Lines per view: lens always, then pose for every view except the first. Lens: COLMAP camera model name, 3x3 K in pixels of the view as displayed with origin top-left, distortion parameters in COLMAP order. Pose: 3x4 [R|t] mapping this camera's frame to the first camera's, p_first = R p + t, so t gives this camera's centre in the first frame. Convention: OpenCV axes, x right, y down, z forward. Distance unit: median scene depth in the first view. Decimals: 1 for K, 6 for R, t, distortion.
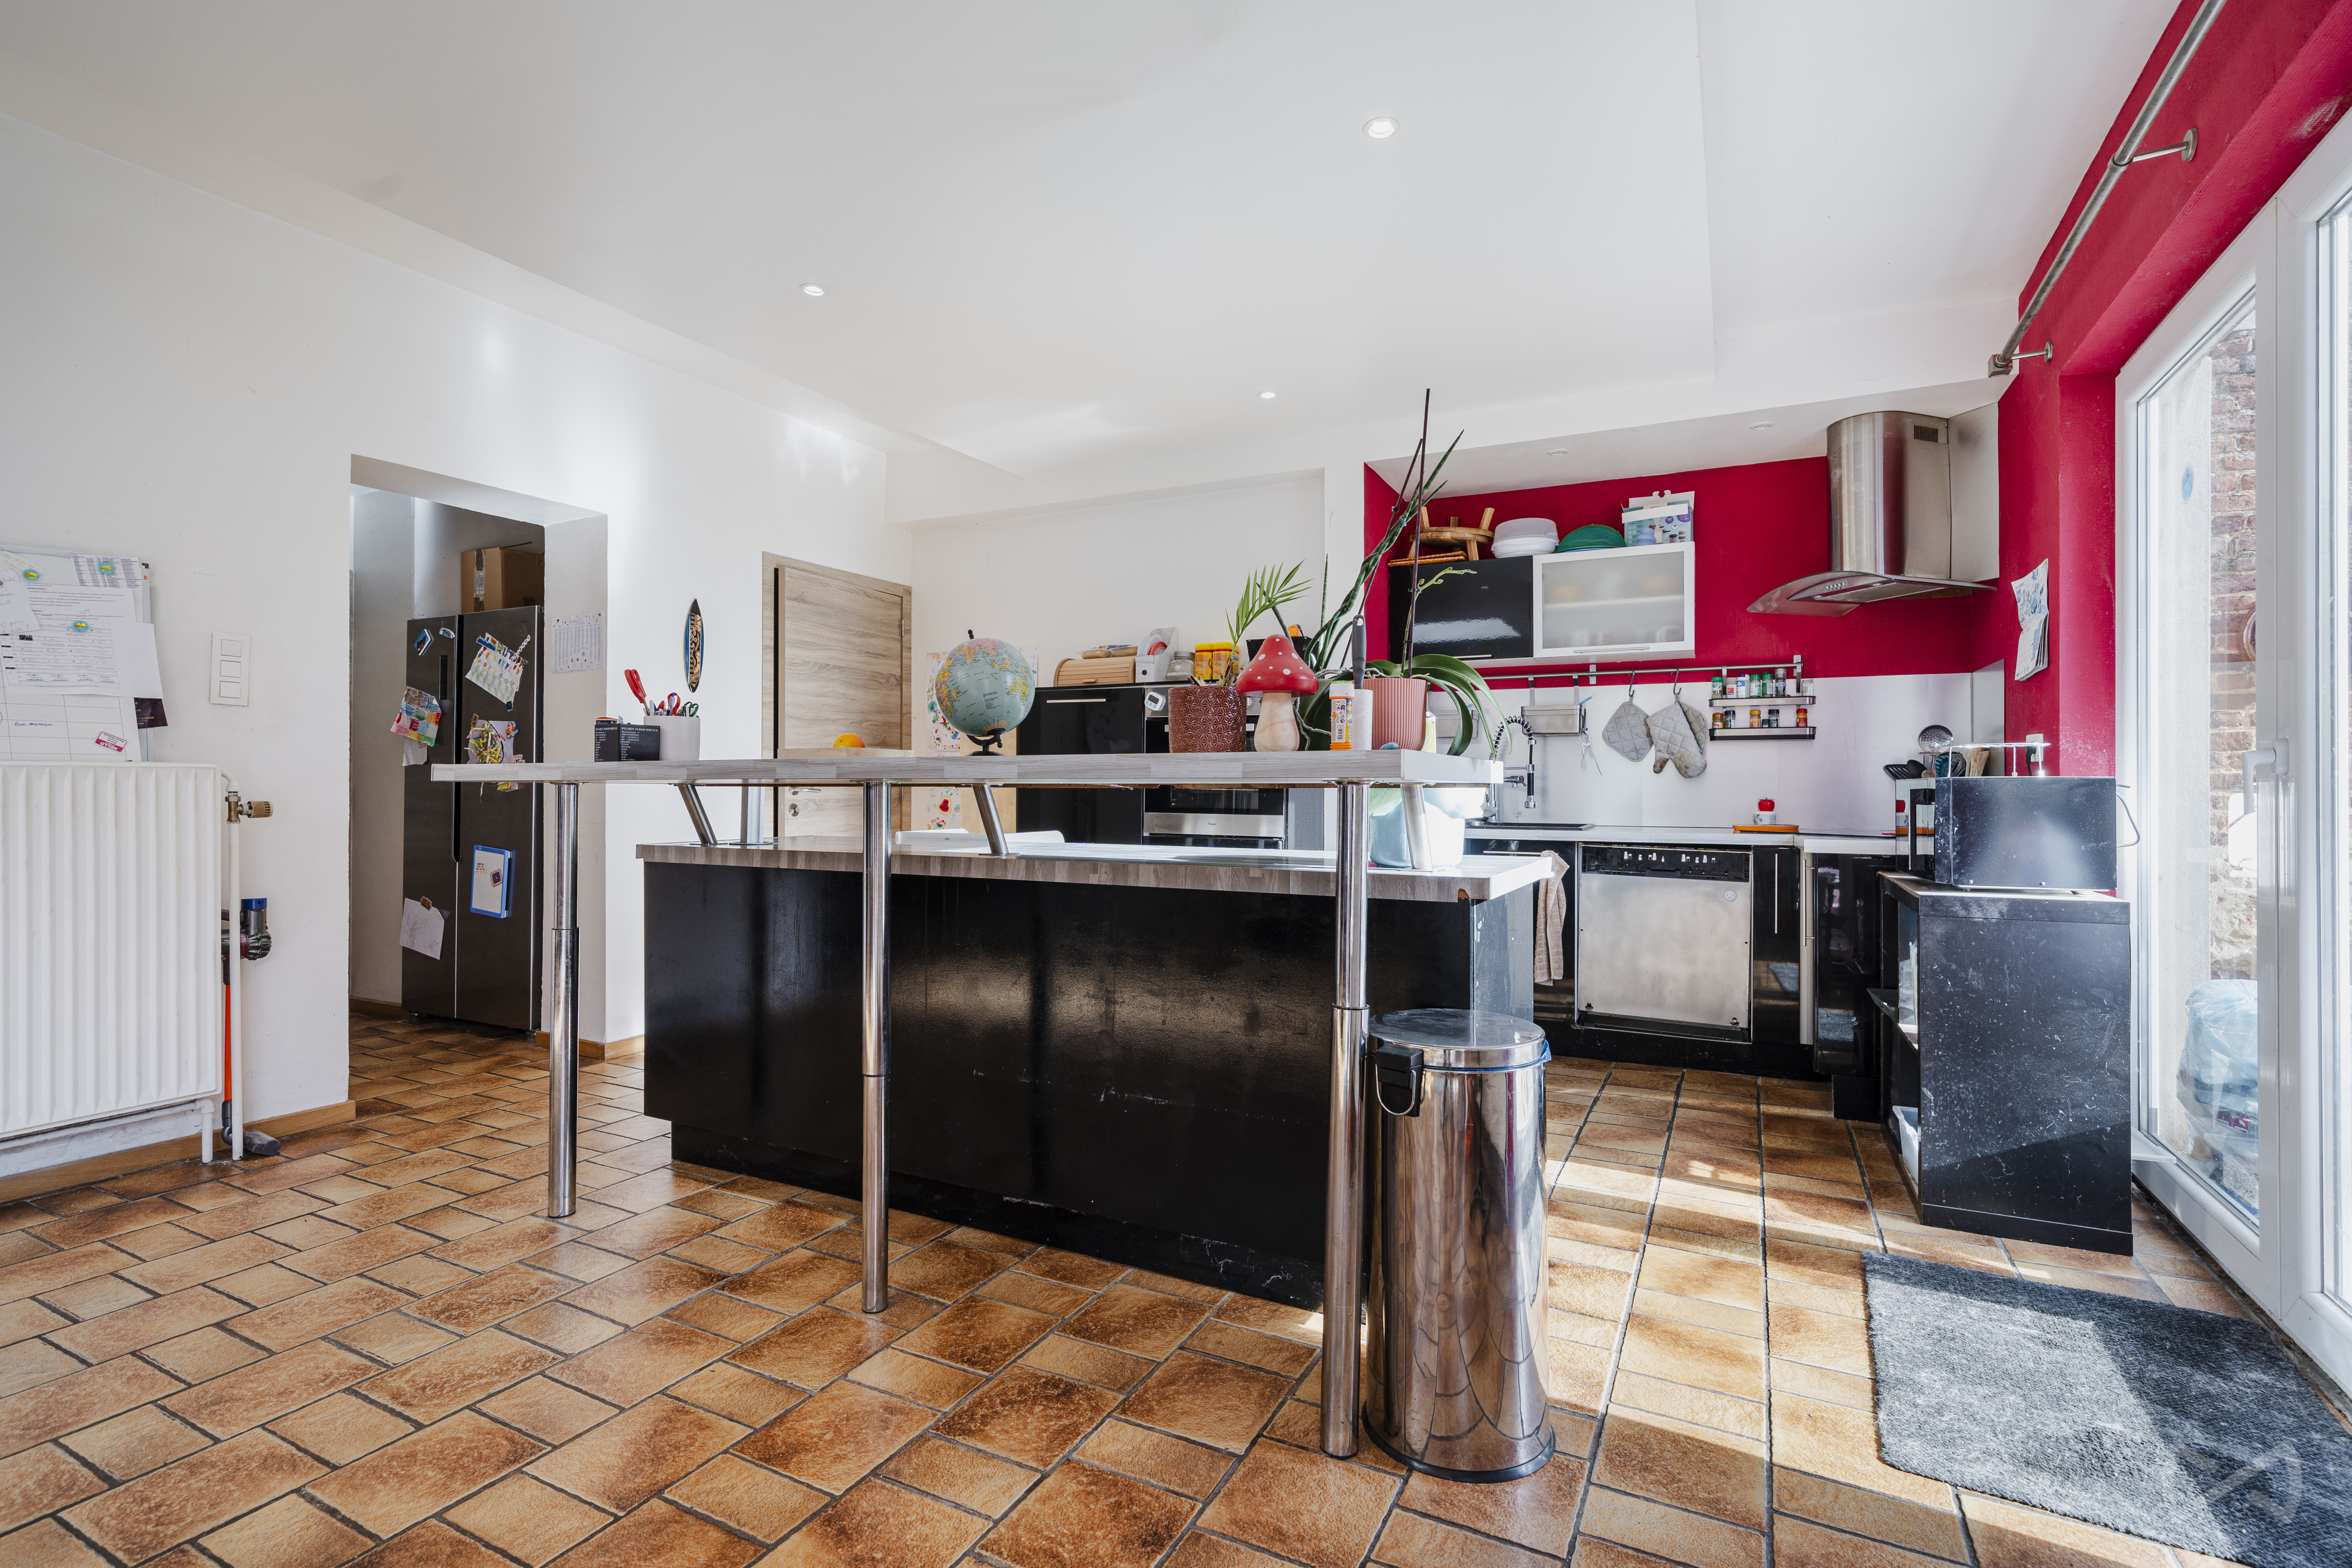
lens RADIAL K [[1086.9, 0, 1192.3], [0, 1086.9, 783.6], [0, 0, 1]] dist [0.009181, -0.001601]
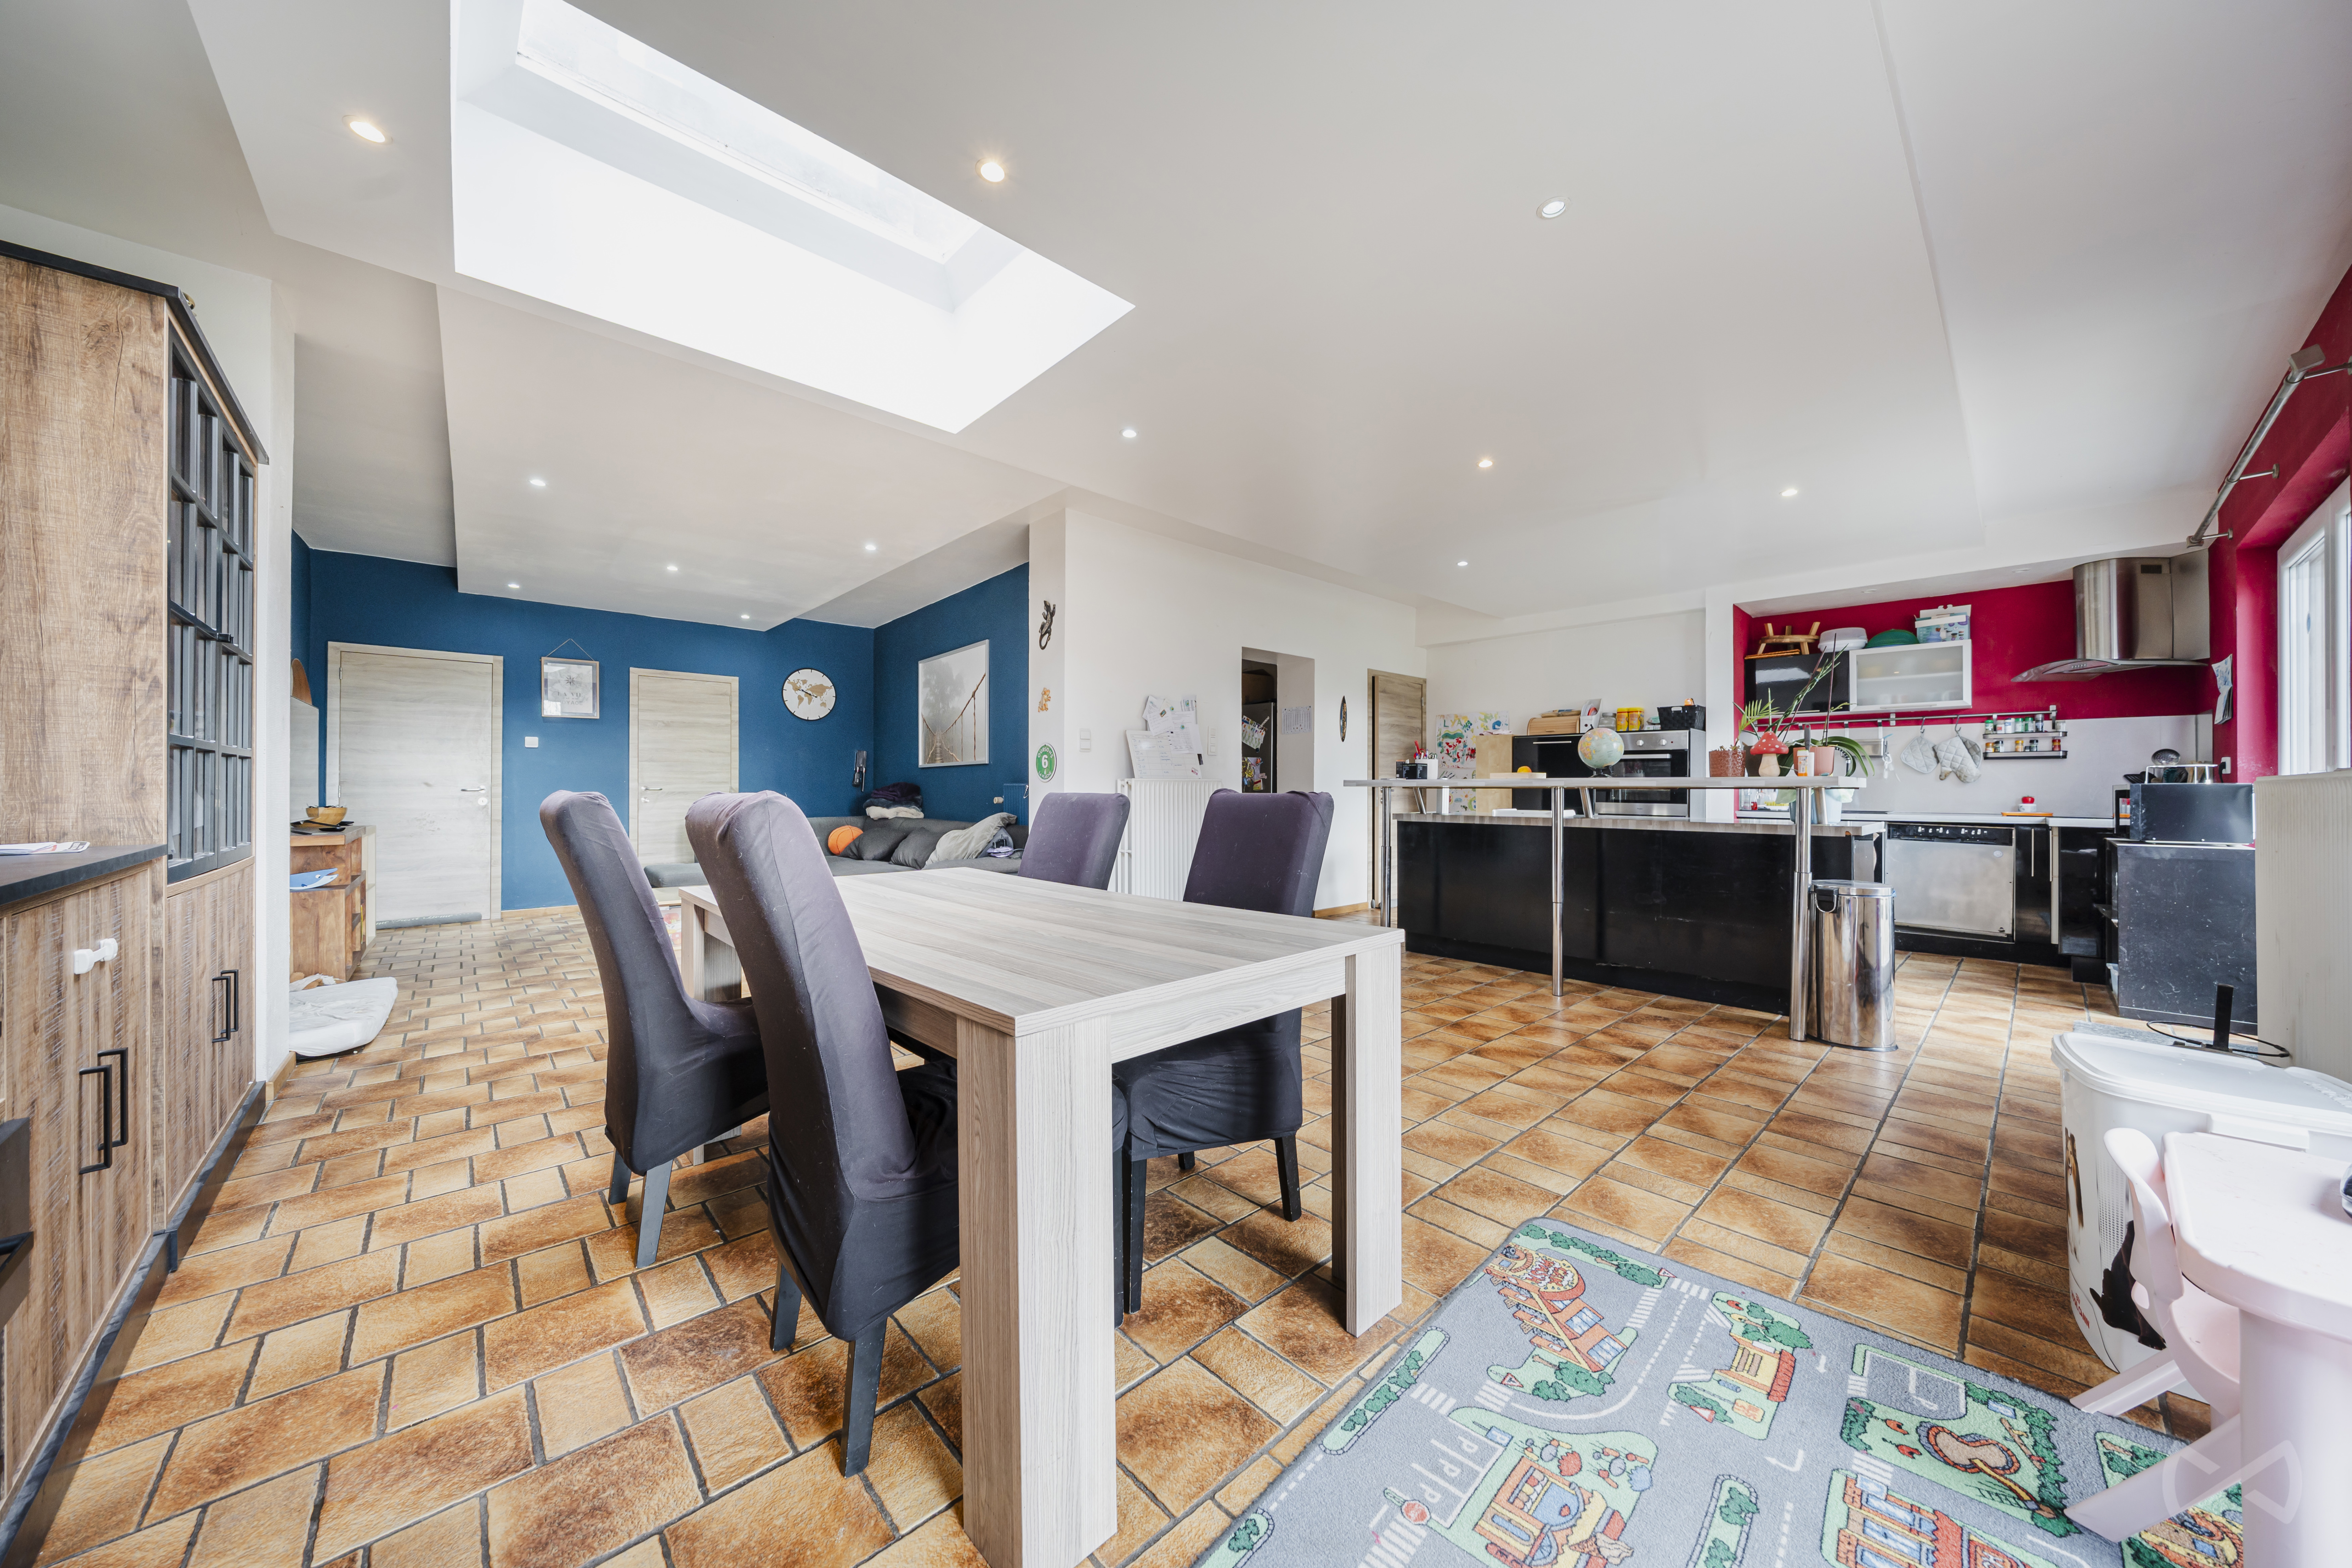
lens RADIAL K [[807.0, 0, 1176.9], [0, 807.0, 785.2], [0, 0, 1]] dist [-0.002369, -0.000973]
pose [[0.939358, -0.001170, -0.342935, -0.249276], [0.001564, 0.999998, 0.000871, -0.004606], [0.342934, -0.001355, 0.939359, -0.552538]]
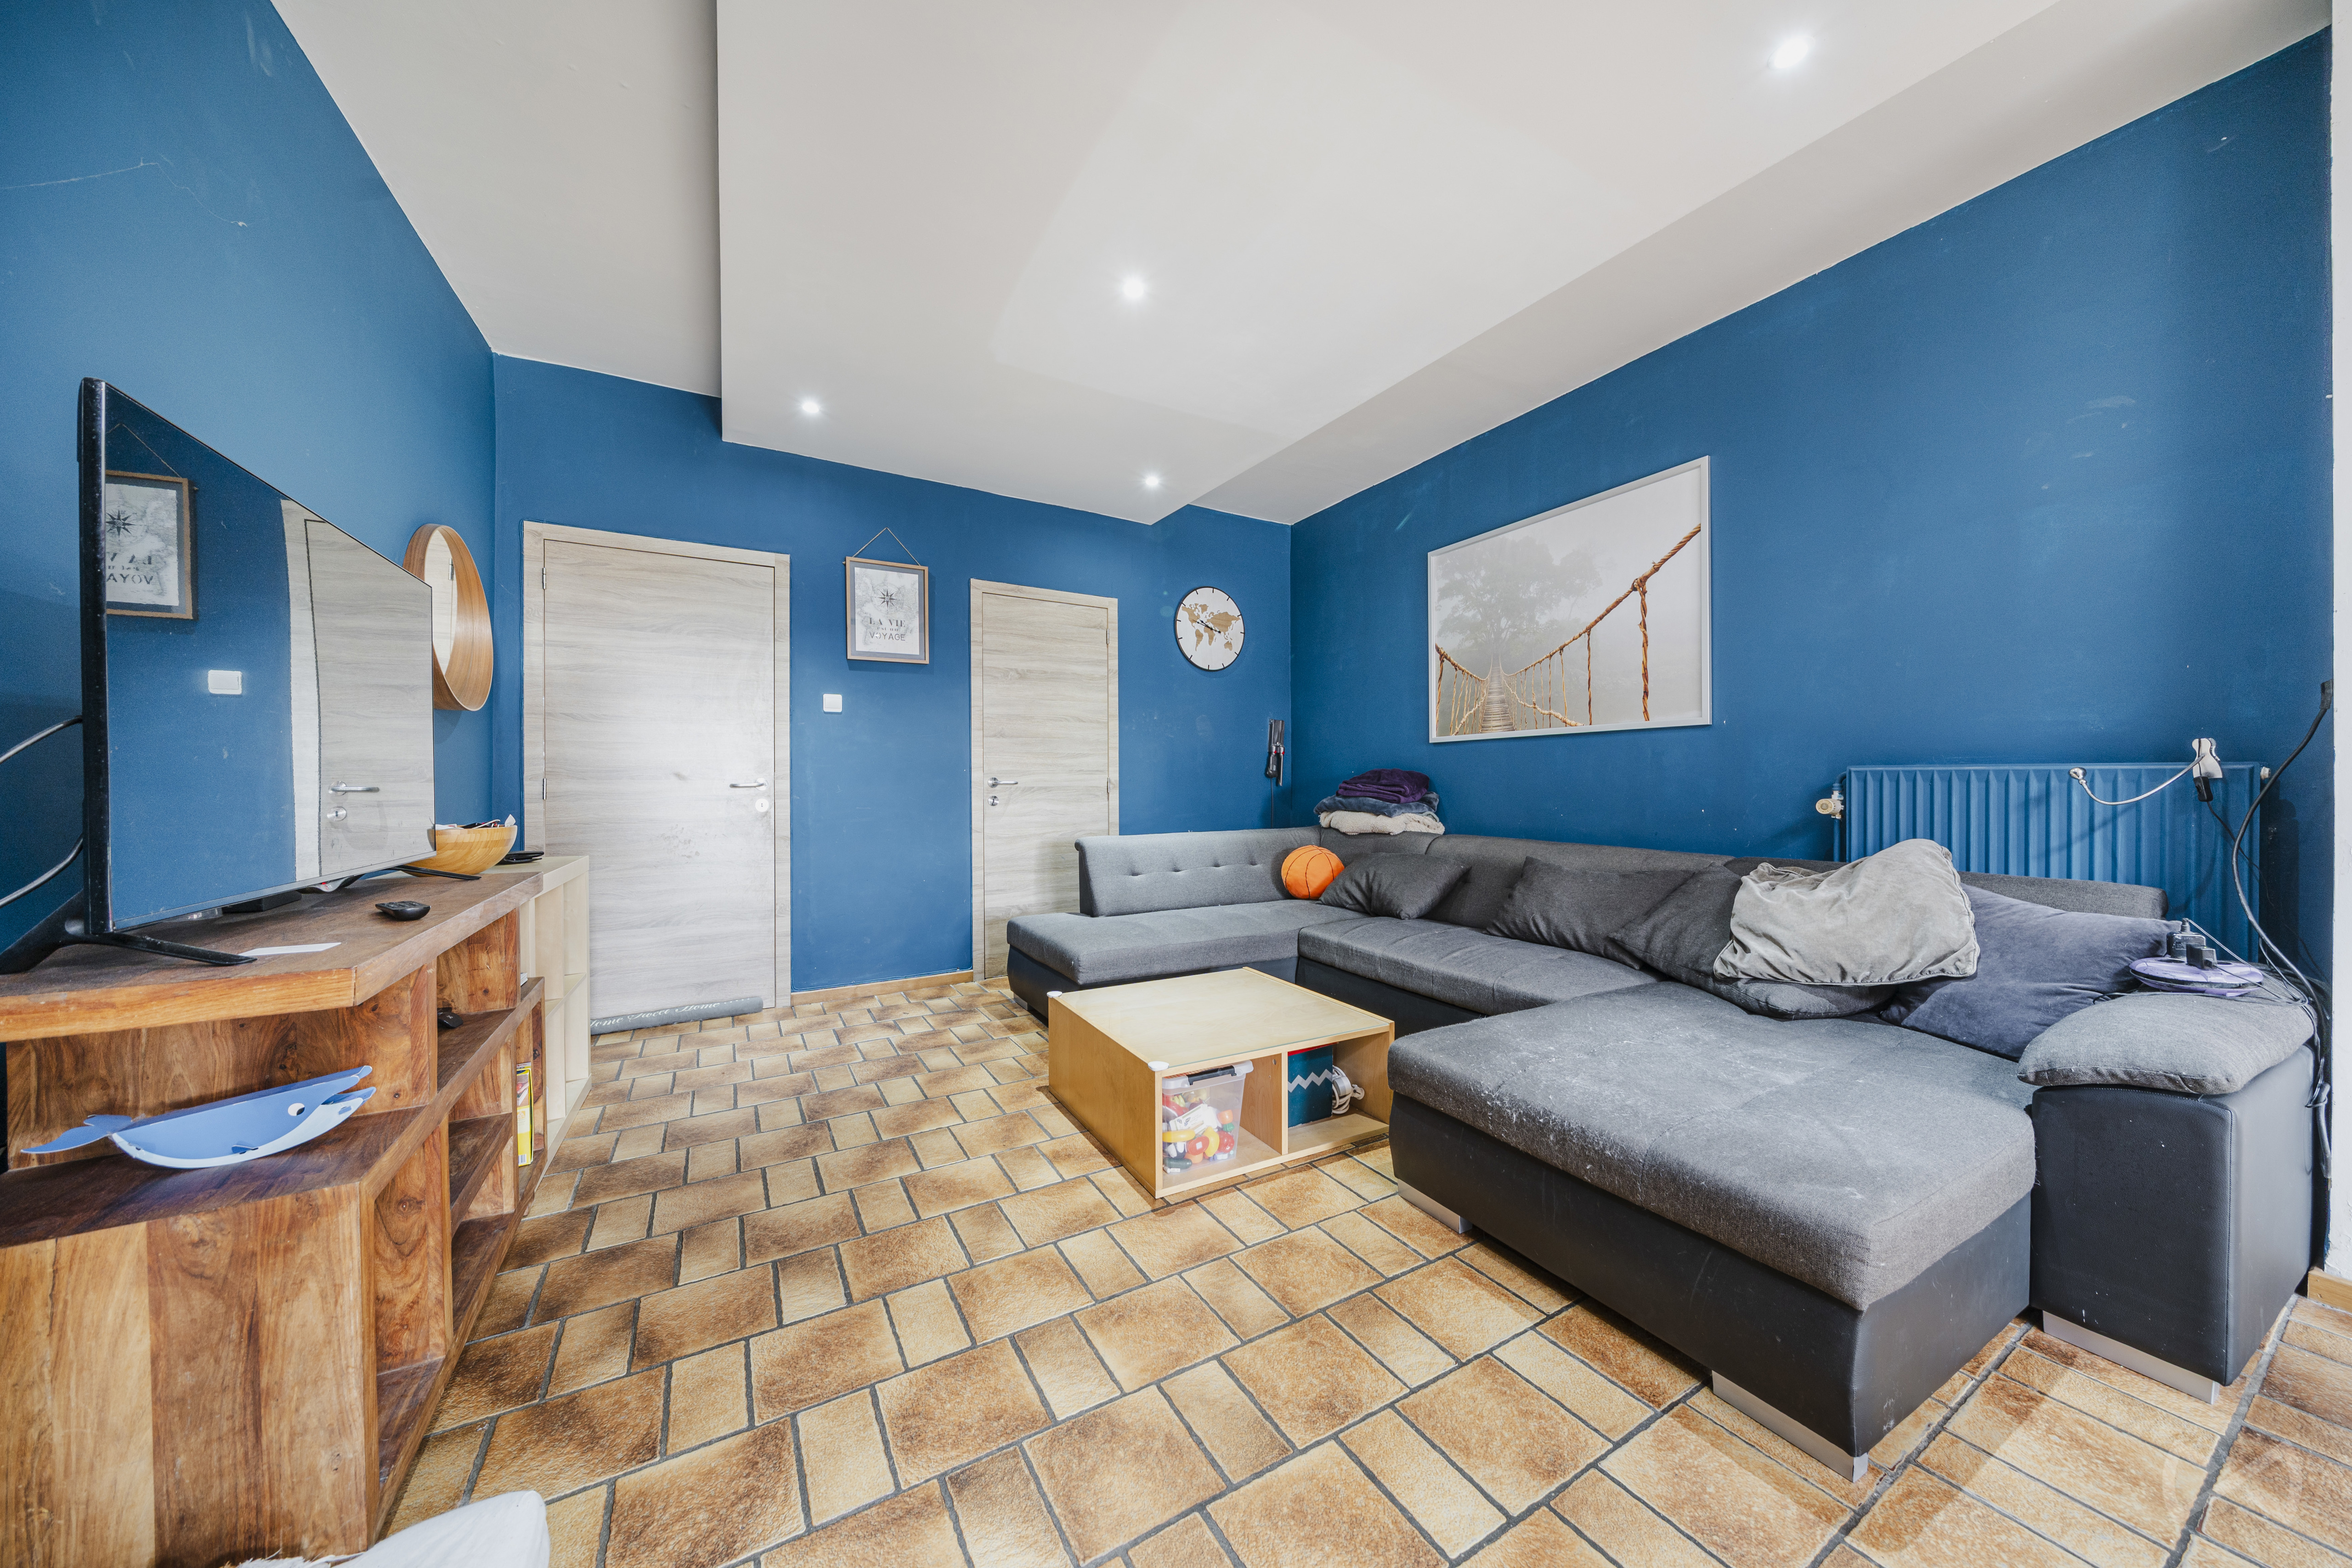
lens RADIAL K [[807.0, 0, 1171.1], [0, 807.0, 784.3], [0, 0, 1]] dist [-0.002369, -0.000973]
pose [[0.841817, -0.001293, -0.539761, -1.136603], [0.007087, 0.999937, 0.008657, -0.002484], [0.539716, -0.011113, 0.841774, -0.081730]]
